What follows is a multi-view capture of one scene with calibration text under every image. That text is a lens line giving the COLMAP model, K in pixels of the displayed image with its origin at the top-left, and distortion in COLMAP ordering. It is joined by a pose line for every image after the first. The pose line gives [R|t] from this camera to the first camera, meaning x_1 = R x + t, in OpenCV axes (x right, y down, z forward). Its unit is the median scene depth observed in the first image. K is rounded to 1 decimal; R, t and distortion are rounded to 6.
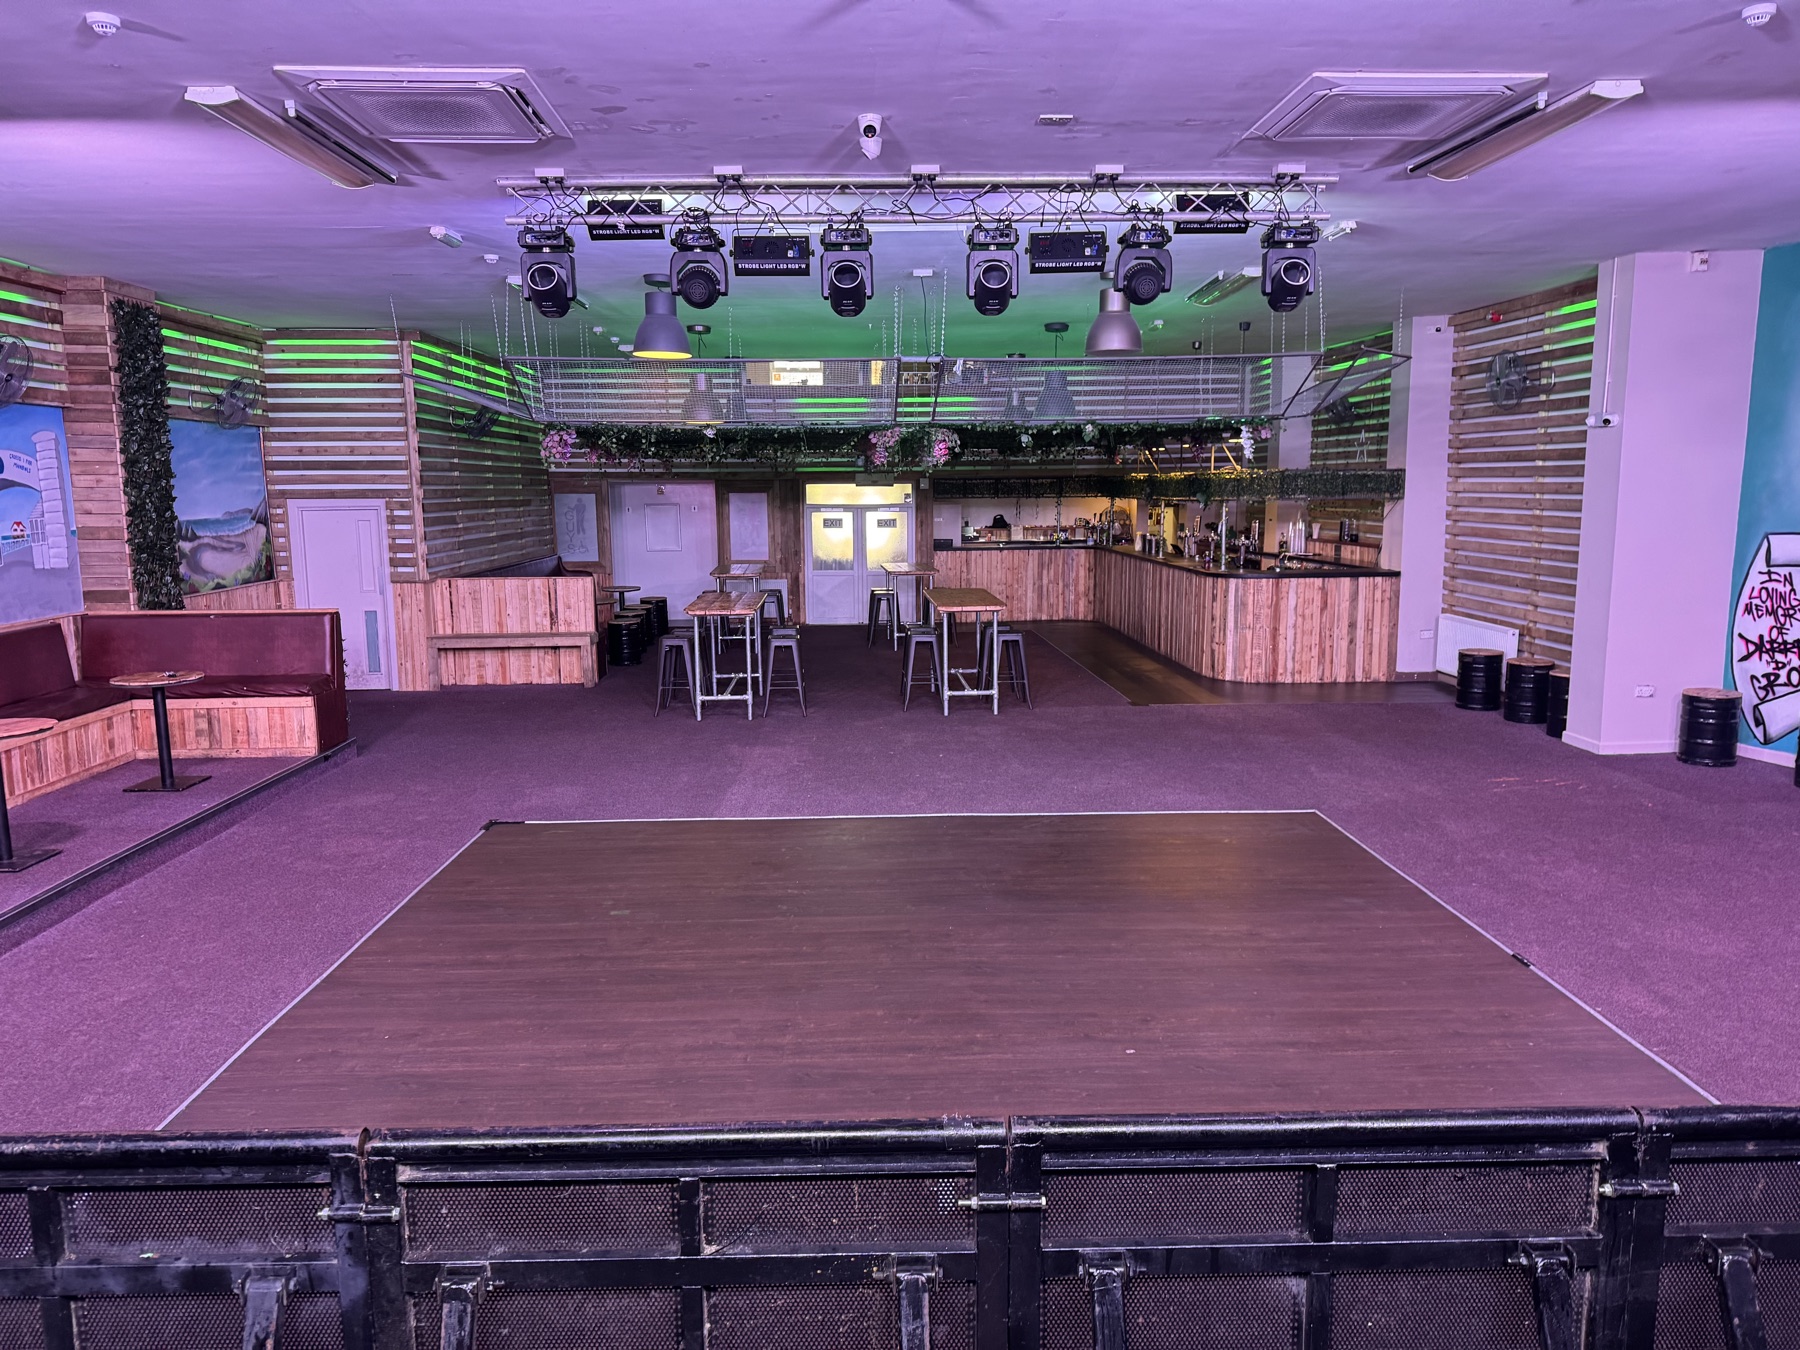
lens RADIAL K [[1262.2, 0, 902.8], [0, 1262.2, 679.5], [0, 0, 1]] dist [0.013826, -0.008639]
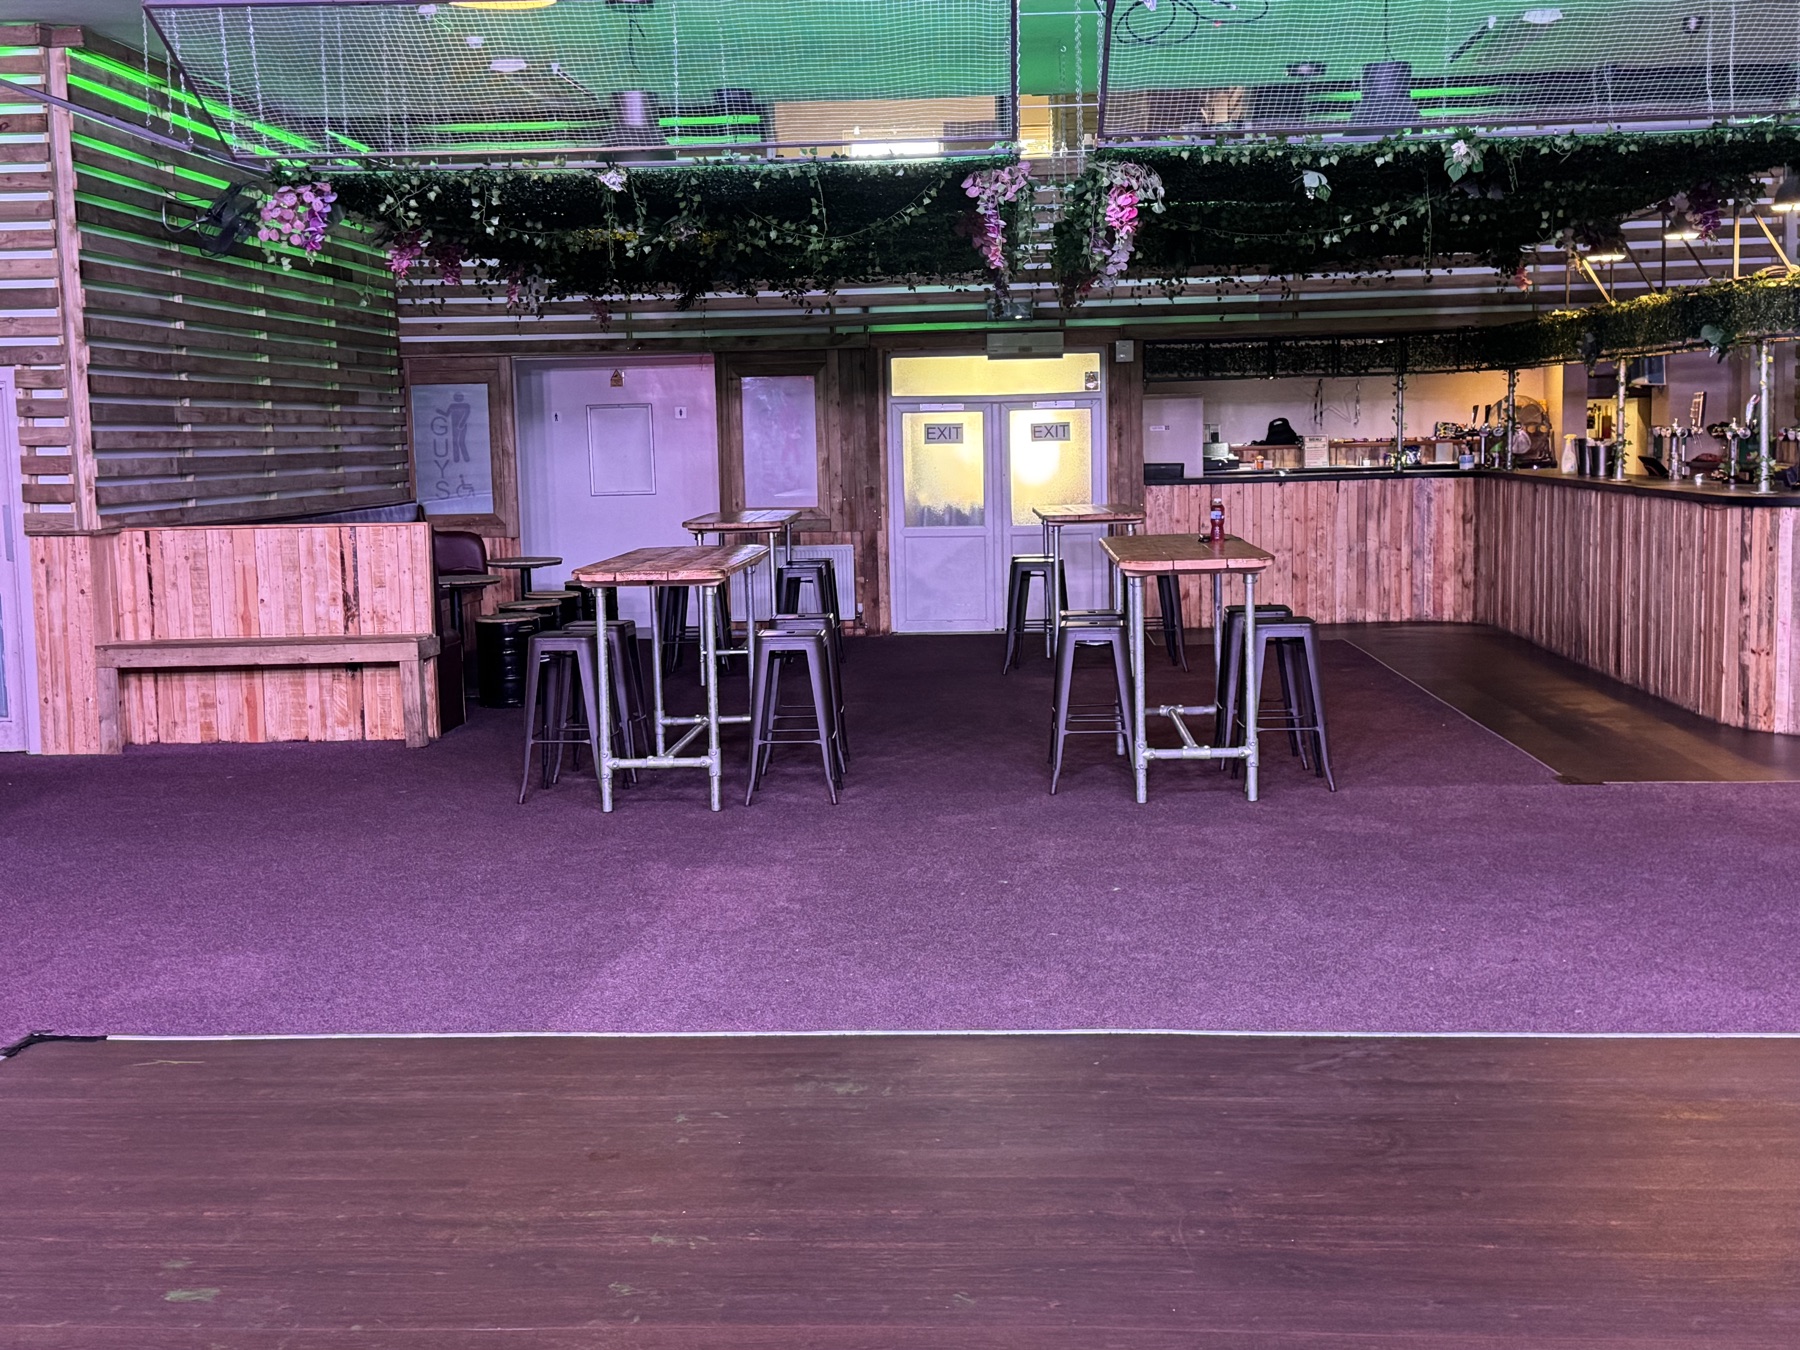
lens RADIAL K [[2197.1, 0, 895.4], [0, 2197.1, 668.9], [0, 0, 1]] dist [0.058466, 0.000000]
pose [[0.994243, -0.003151, -0.107105, 0.029107], [-0.001585, 0.999026, -0.044105, 0.014313], [0.107140, 0.044021, 0.993269, 0.188587]]
